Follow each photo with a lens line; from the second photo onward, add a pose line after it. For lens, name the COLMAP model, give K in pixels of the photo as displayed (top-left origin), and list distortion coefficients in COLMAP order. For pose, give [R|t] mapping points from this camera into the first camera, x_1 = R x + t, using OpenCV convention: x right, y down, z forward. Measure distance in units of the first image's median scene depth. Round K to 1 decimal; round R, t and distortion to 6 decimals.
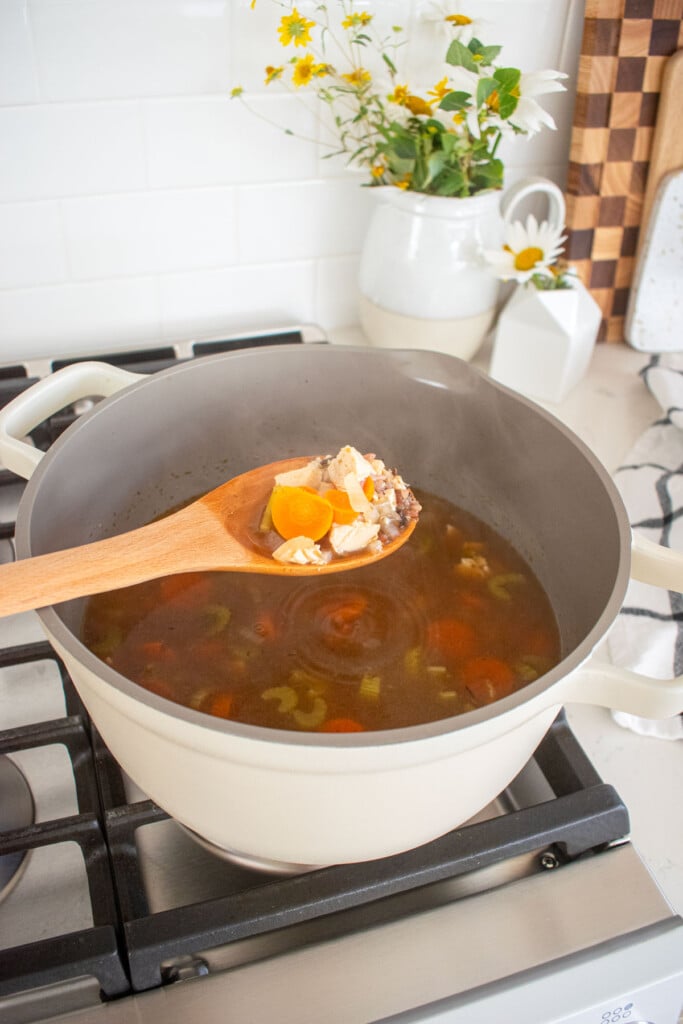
lens RADIAL K [[910.9, 0, 341.5], [0, 910.9, 512.0], [0, 0, 1]] dist [-0.108017, 0.016451]
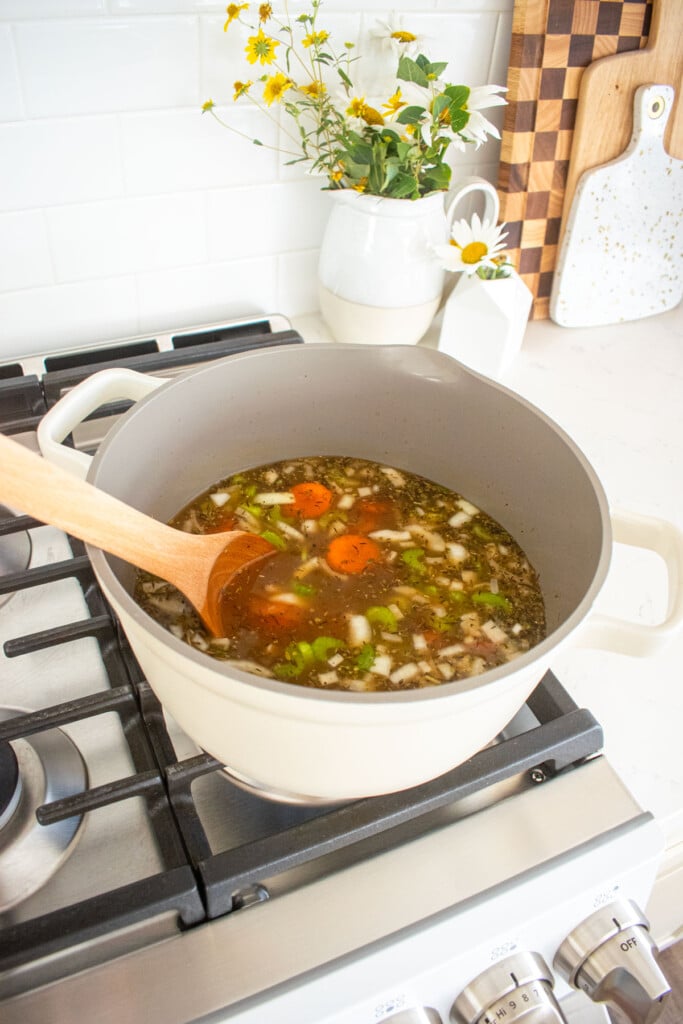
lens RADIAL K [[818.4, 0, 376.9], [0, 818.4, 521.8], [0, 0, 1]] dist [-0.108521, 0.011189]
pose [[0.992545, -0.055959, 0.108272, -0.044013], [0.049256, 0.996758, 0.063624, -0.014909], [-0.111482, -0.057817, 0.992083, -0.015479]]
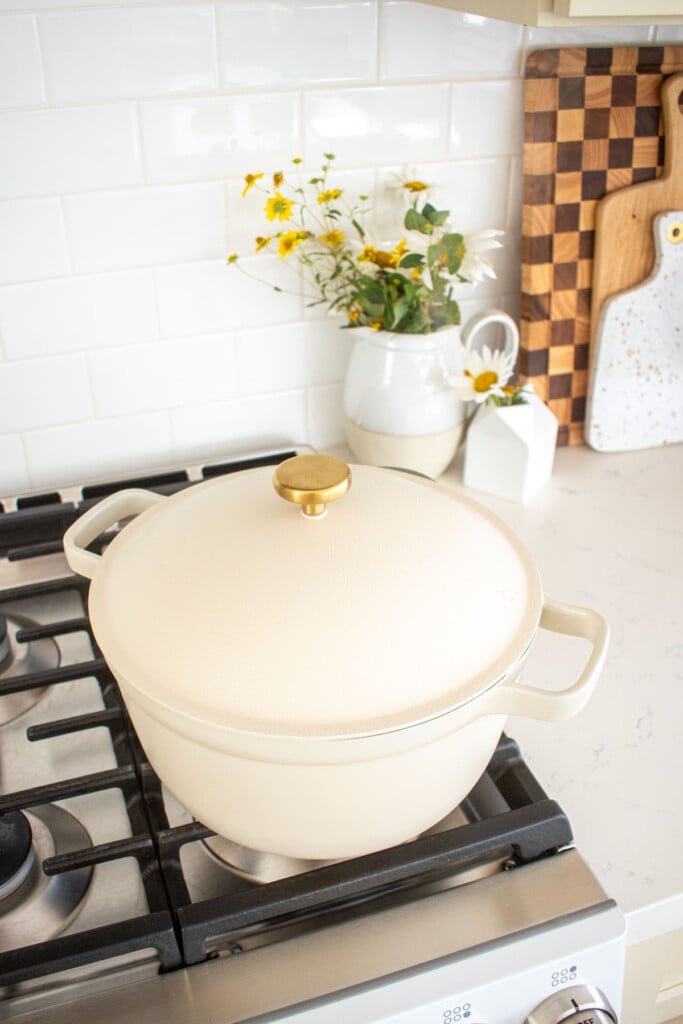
lens RADIAL K [[910.9, 0, 341.5], [0, 910.9, 512.0], [0, 0, 1]] dist [-0.108017, 0.016451]
pose [[0.998773, -0.049529, -0.000247, 0.012246], [0.049141, 0.991563, -0.119946, 0.021515], [0.006186, 0.119787, 0.992780, -0.165646]]
